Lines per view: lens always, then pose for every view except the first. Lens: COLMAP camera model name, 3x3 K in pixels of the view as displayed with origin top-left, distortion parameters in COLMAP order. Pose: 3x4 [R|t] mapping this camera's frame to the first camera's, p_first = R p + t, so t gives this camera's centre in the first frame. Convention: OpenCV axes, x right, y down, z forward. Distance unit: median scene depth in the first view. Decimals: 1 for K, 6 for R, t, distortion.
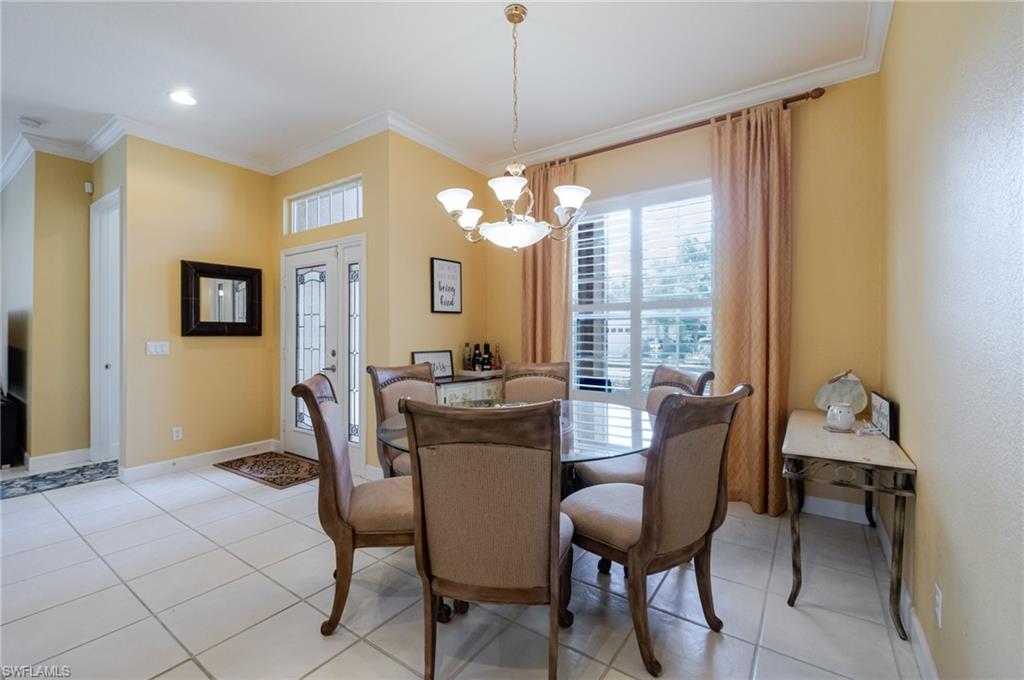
lens RADIAL K [[437.8, 0, 508.5], [0, 437.8, 335.1], [0, 0, 1]] dist [-0.000509, 0.000027]
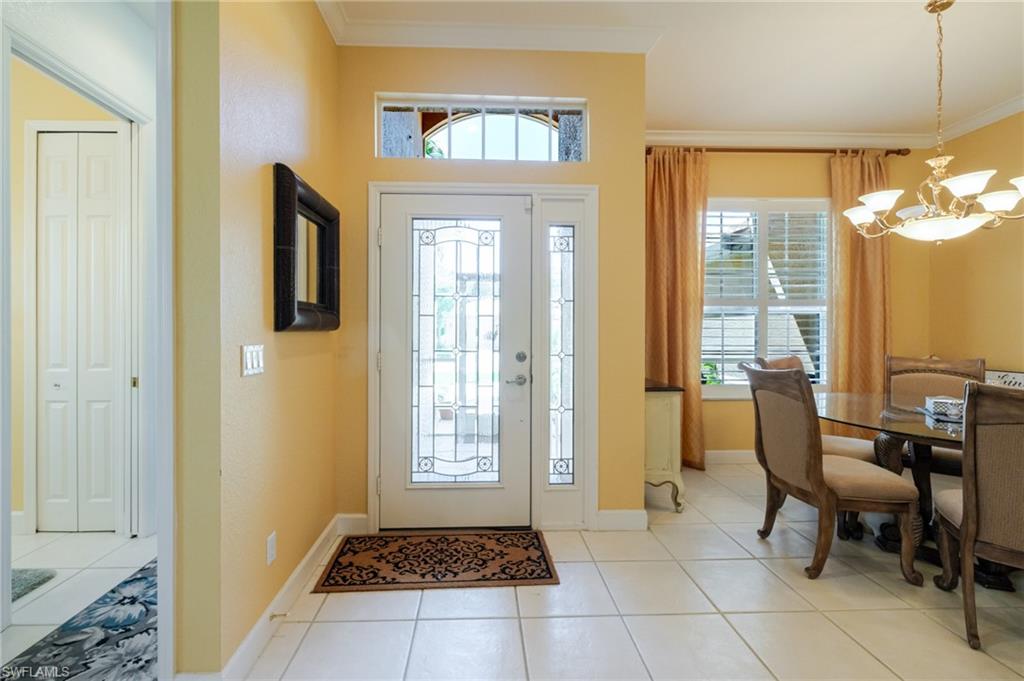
lens RADIAL K [[446.0, 0, 497.6], [0, 446.0, 327.9], [0, 0, 1]] dist [-0.001079, -0.000175]
pose [[0.794368, 0.000947, 0.607436, -0.892404], [-0.000723, 1.000000, -0.000614, -0.001772], [-0.607436, 0.000048, 0.794368, 0.518861]]
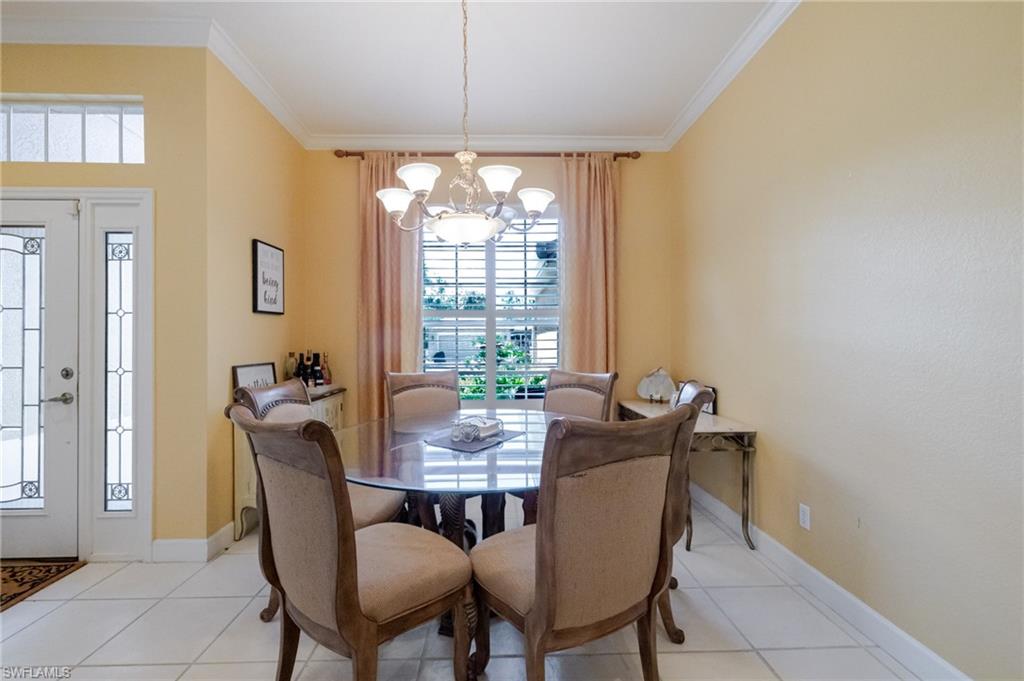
lens RADIAL K [[437.2, 0, 511.5], [0, 437.2, 336.9], [0, 0, 1]] dist [-0.000602, 0.000179]
pose [[0.799576, 0.002148, 0.600561, -0.286772], [0.004759, 0.999940, -0.009913, -0.000527], [-0.600546, 0.010785, 0.799517, 0.146236]]
